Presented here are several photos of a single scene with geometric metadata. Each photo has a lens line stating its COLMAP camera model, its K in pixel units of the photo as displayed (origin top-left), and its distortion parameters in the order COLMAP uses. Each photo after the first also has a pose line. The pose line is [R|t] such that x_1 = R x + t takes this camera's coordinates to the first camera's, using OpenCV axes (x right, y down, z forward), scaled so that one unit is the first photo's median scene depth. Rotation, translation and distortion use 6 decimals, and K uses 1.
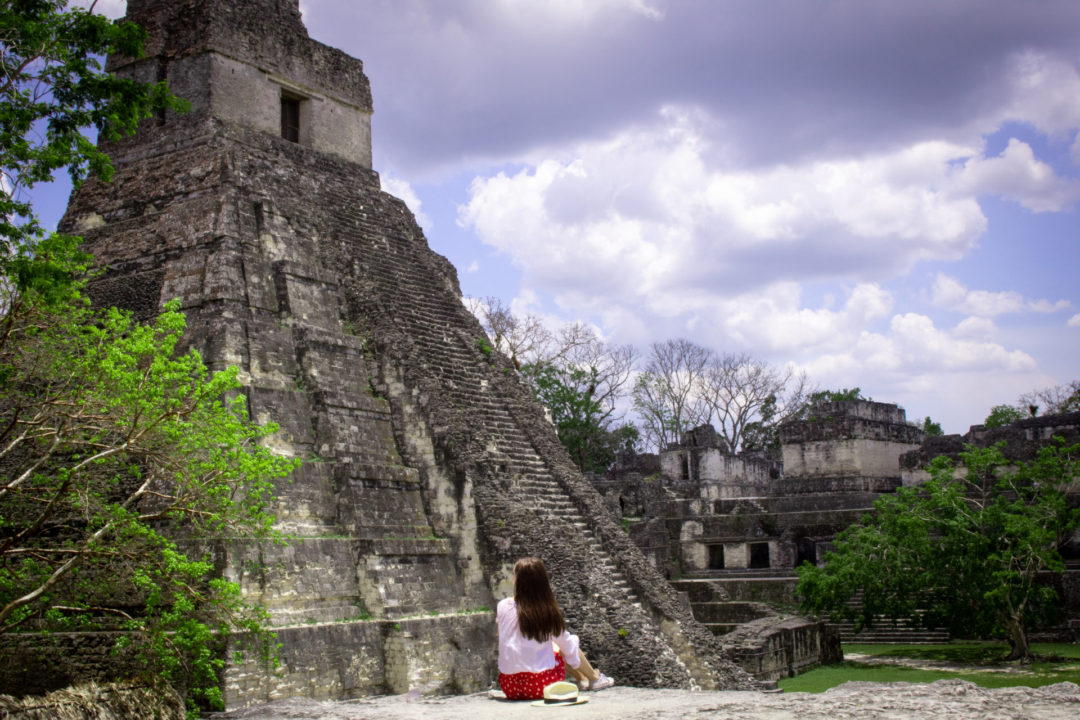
lens RADIAL K [[1350.7, 0, 540.0], [0, 1350.7, 360.0], [0, 0, 1]] dist [-0.128428, 0.252956]
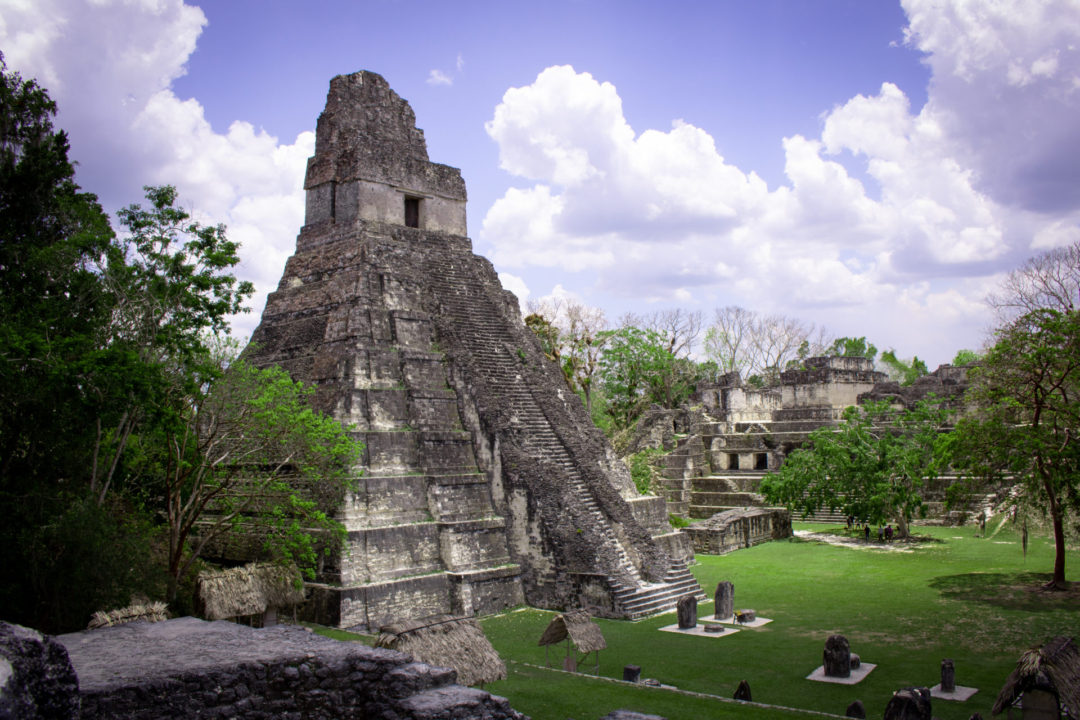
lens RADIAL K [[992.9, 0, 540.0], [0, 992.9, 360.0], [0, 0, 1]] dist [-0.158091, 0.133873]
pose [[0.984226, -0.007749, -0.176747, 0.213953], [0.020926, 0.997126, 0.072812, -0.097830], [0.175675, -0.075362, 0.981559, -0.210600]]
